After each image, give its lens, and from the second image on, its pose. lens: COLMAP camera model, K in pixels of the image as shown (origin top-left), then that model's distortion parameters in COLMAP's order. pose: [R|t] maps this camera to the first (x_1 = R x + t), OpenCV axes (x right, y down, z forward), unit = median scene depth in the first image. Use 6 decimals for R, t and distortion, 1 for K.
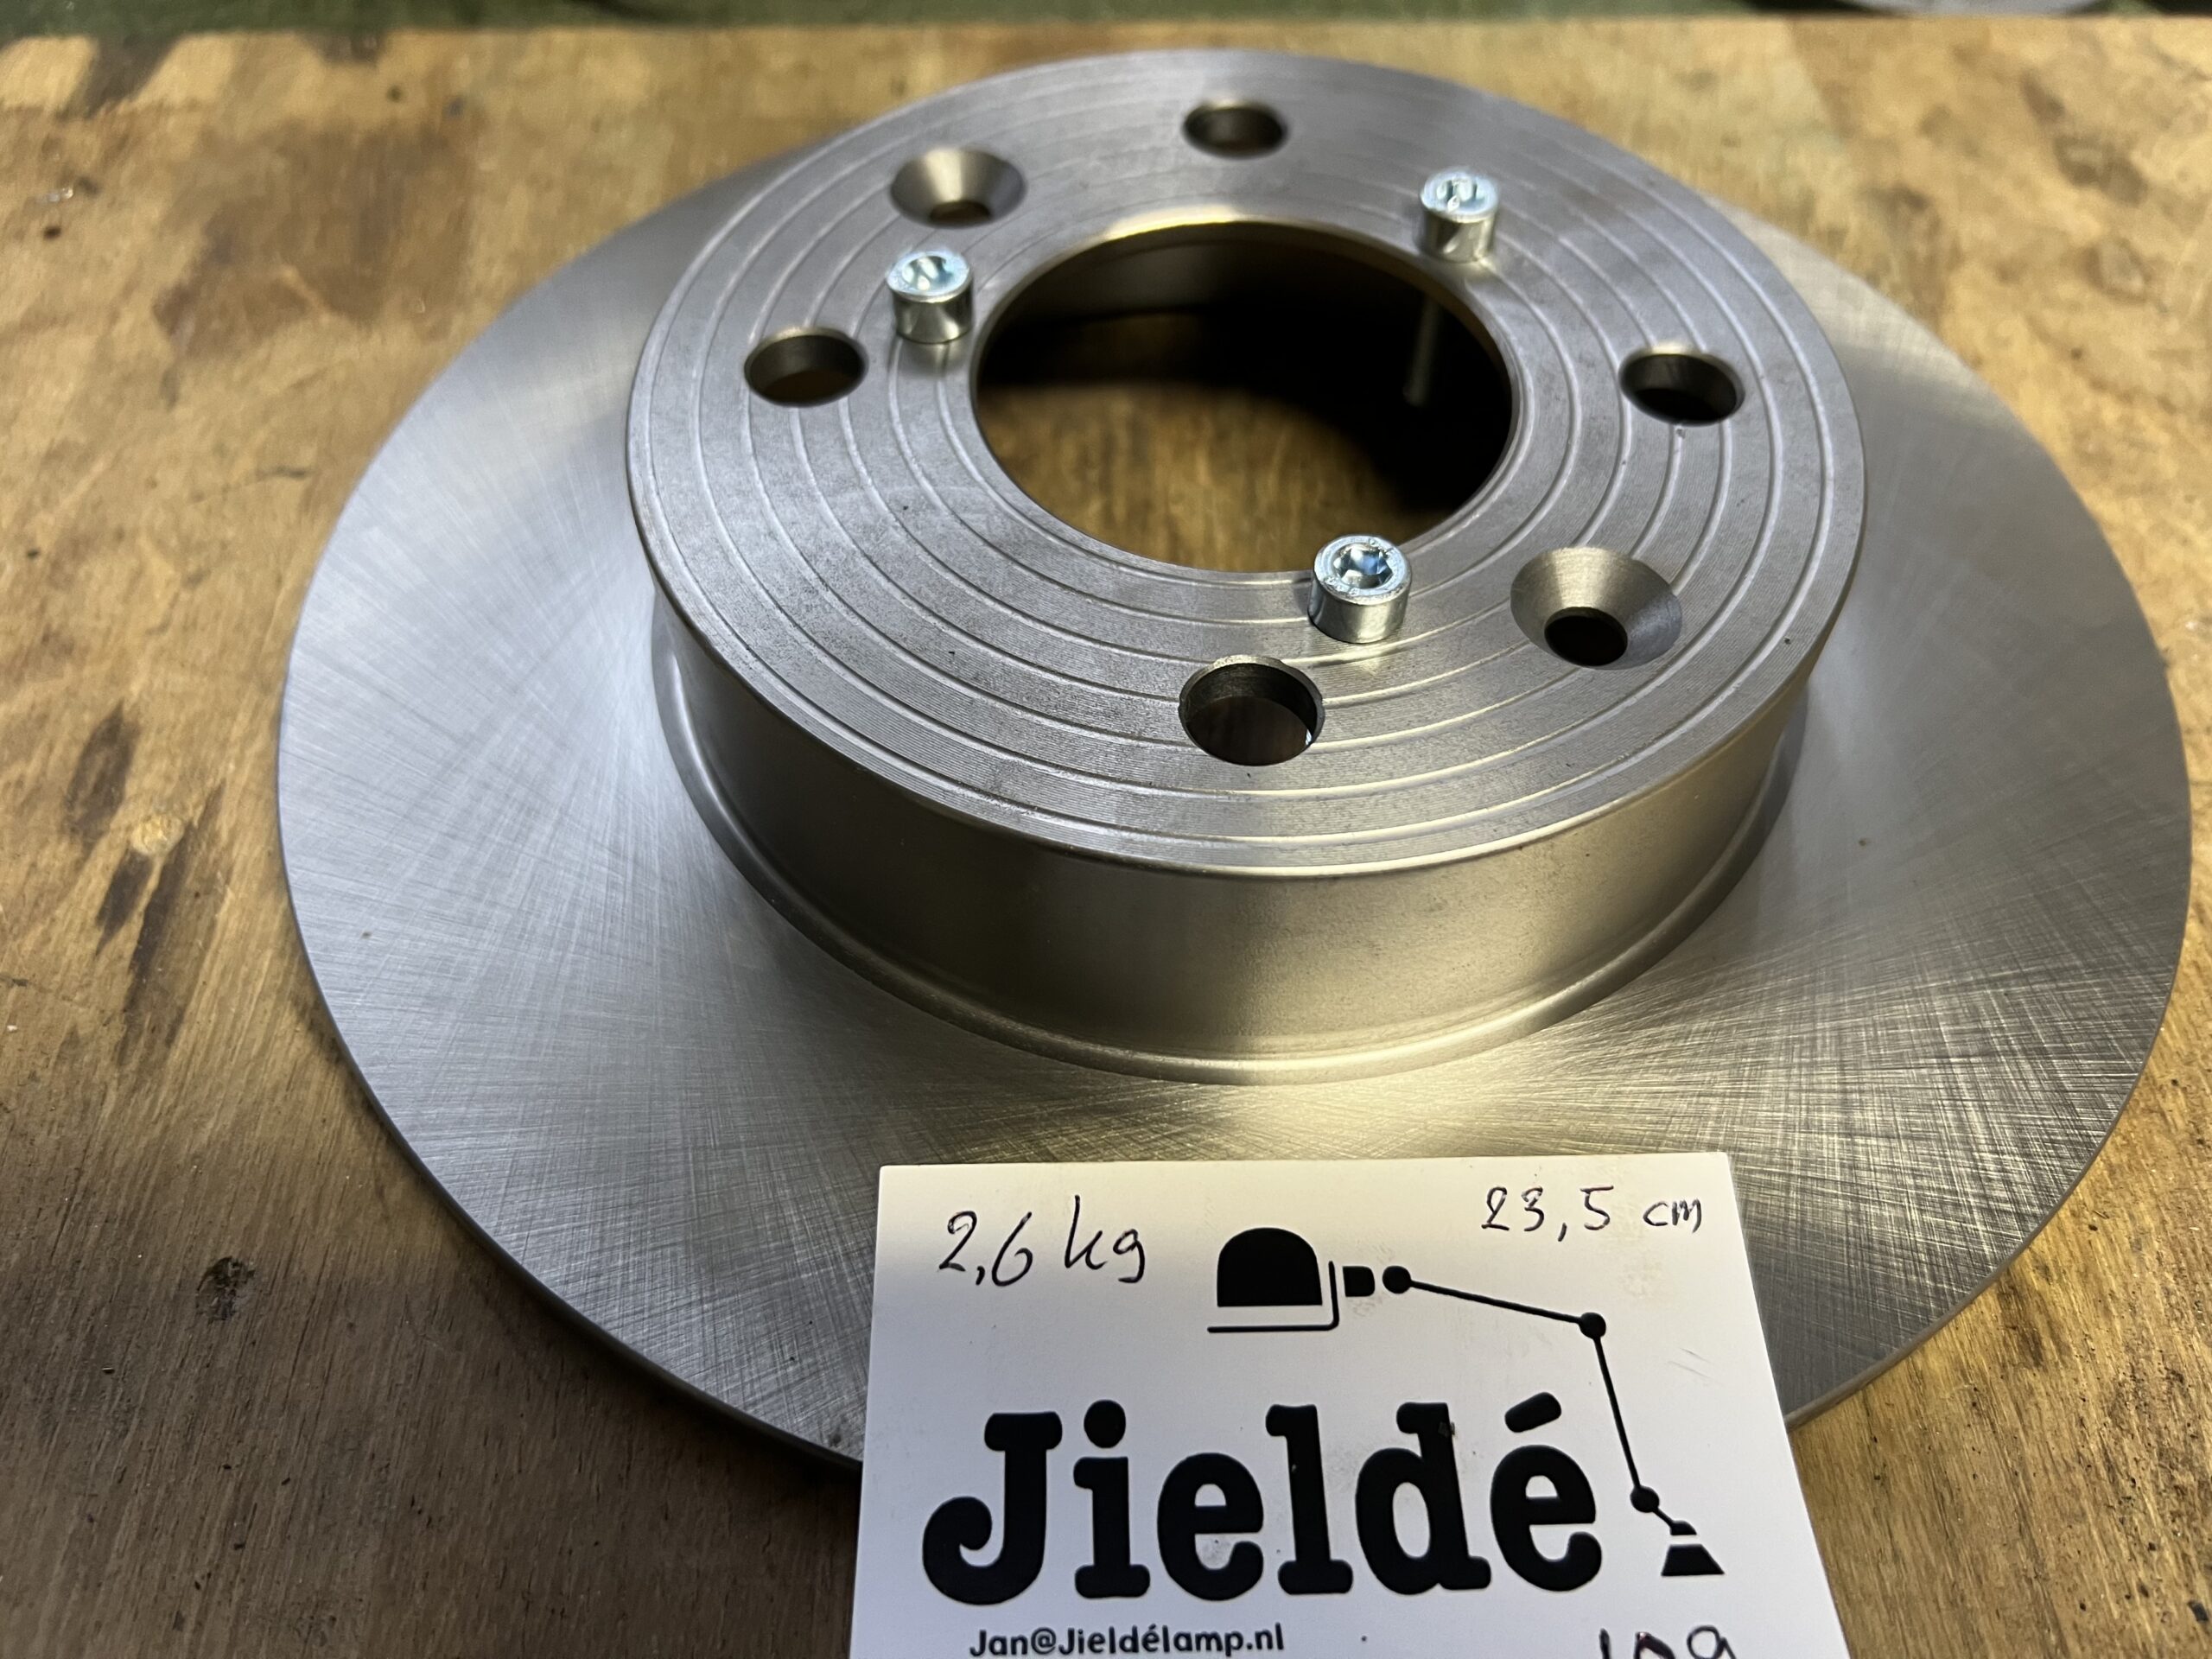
lens RADIAL K [[1740.1, 0, 1123.0], [0, 1740.1, 839.2], [0, 0, 1]] dist [0.017819, -0.057385]
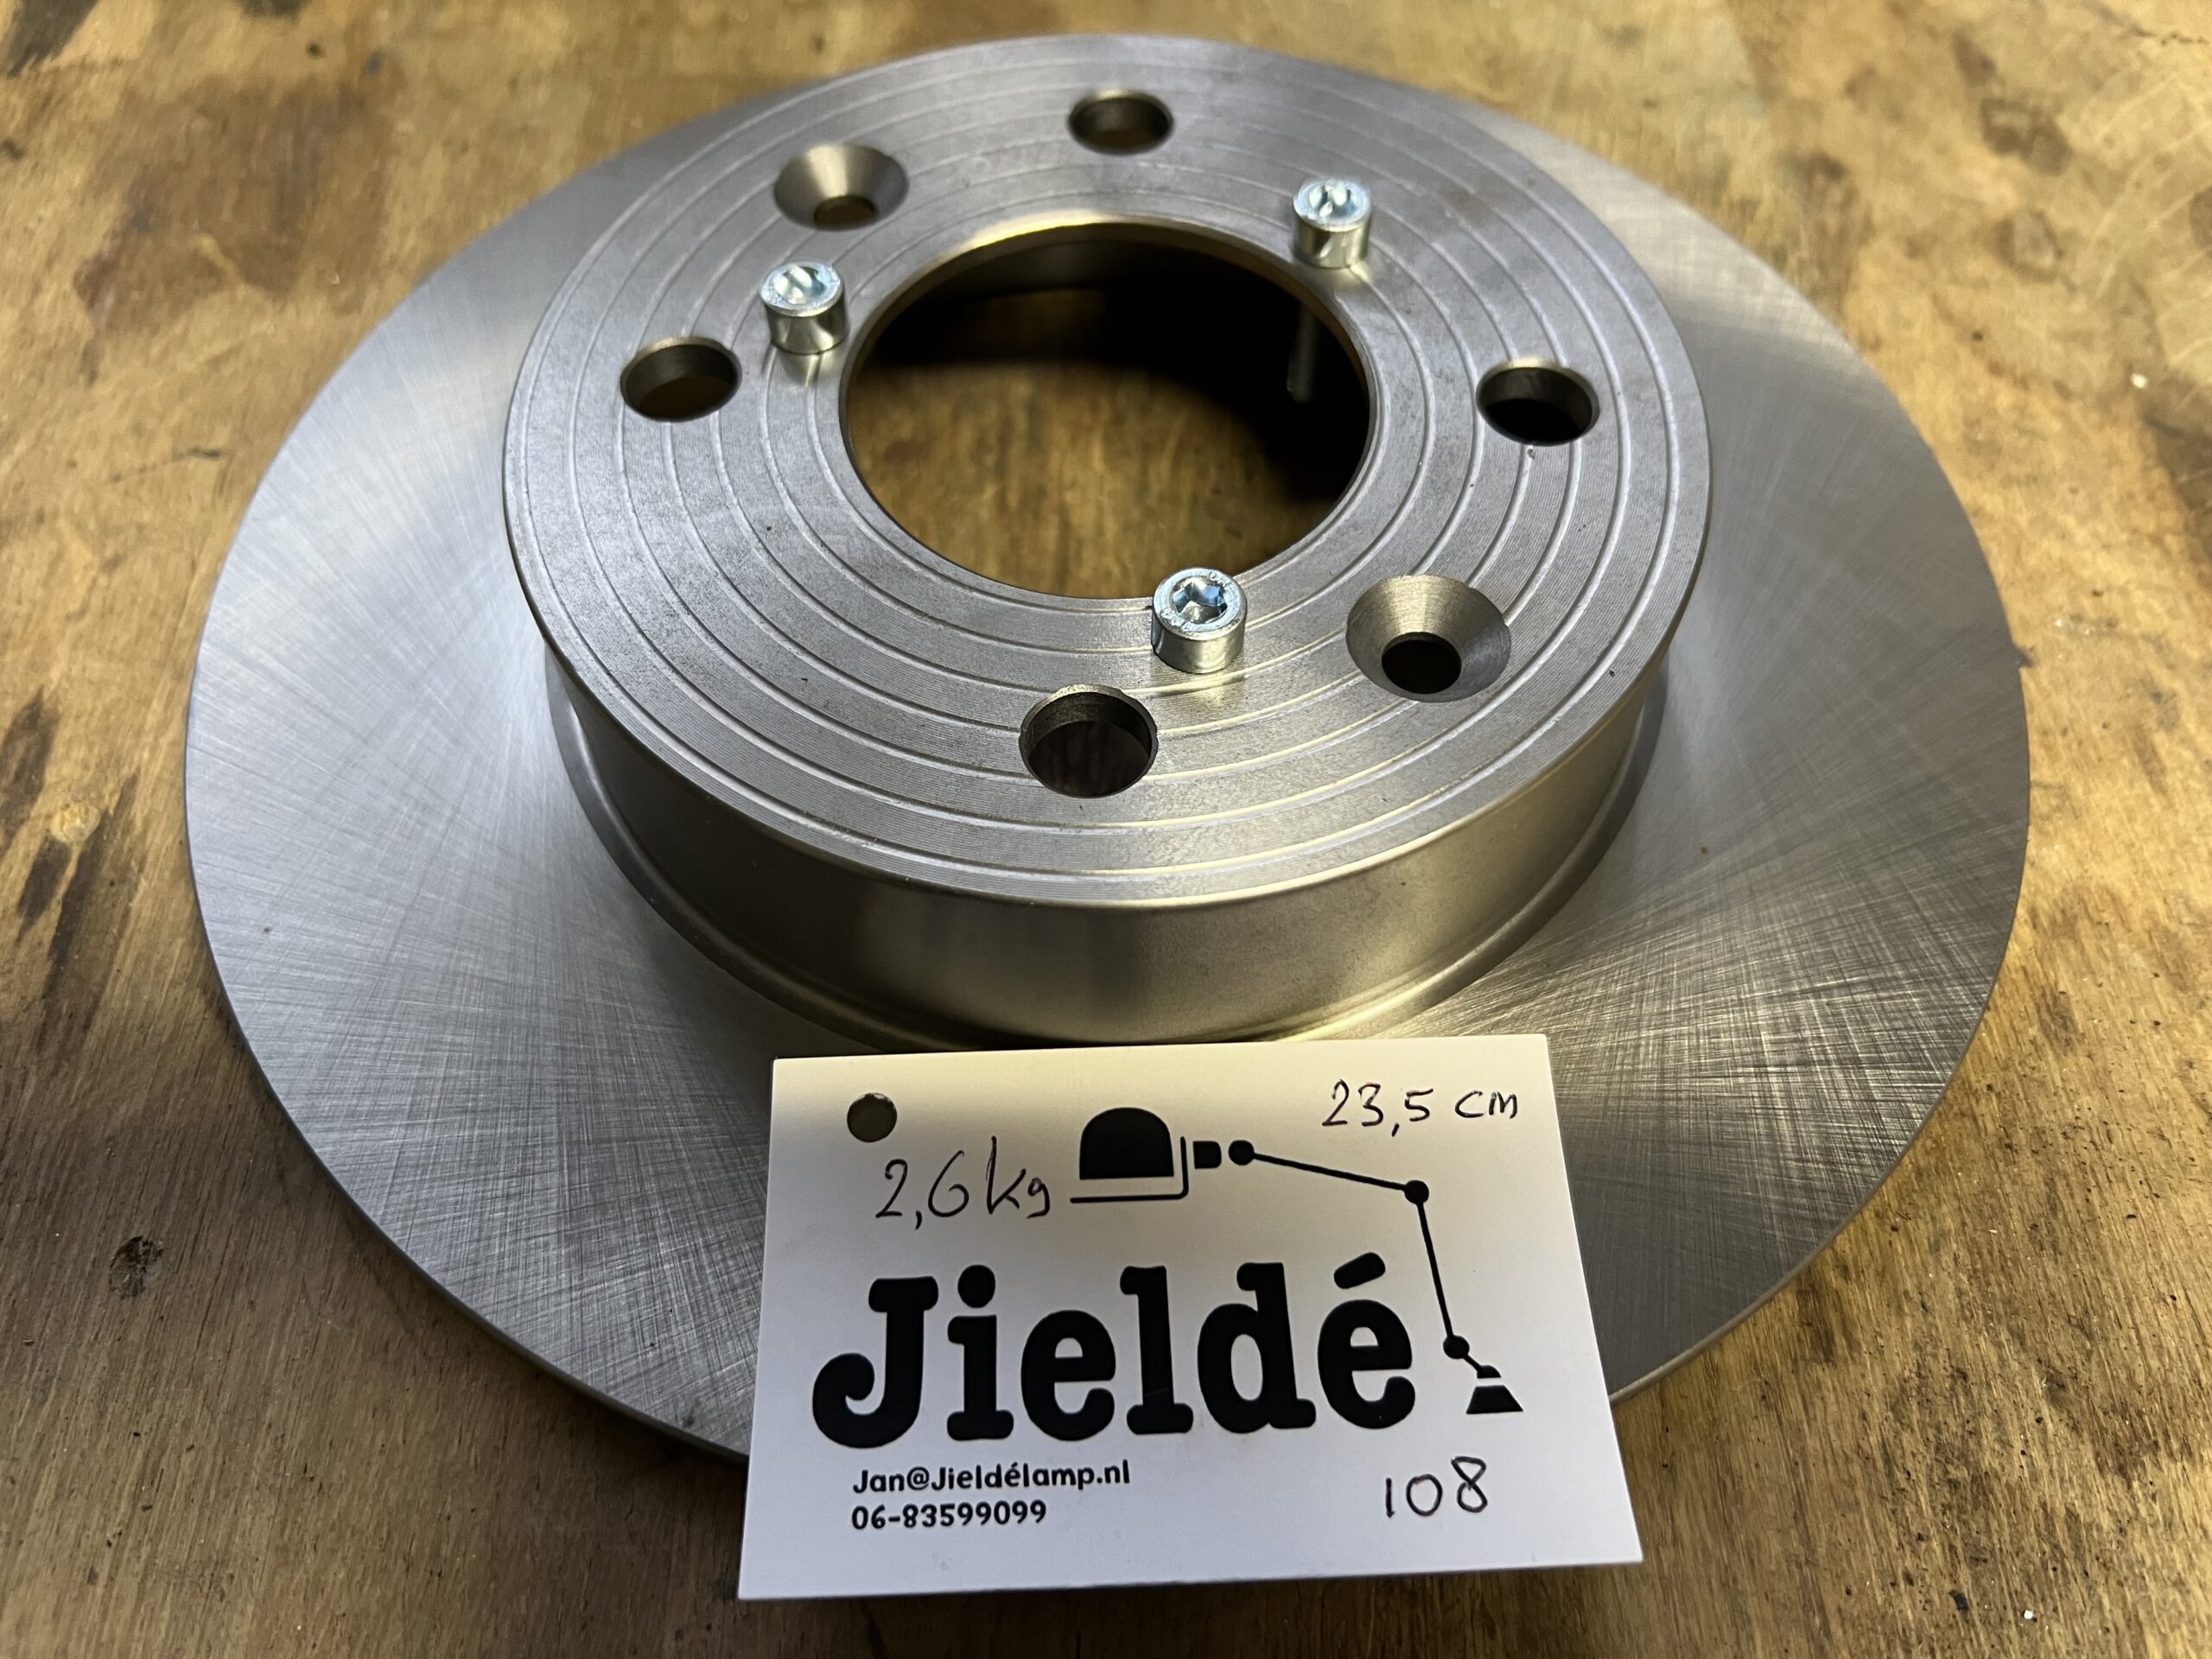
lens RADIAL K [[1740.1, 0, 1109.2], [0, 1740.1, 845.7], [0, 0, 1]] dist [0.017819, -0.057385]
pose [[0.999879, 0.008980, -0.012700, 0.079672], [-0.008016, 0.997227, 0.073989, -0.070502], [0.013329, -0.073878, 0.997178, -0.035445]]
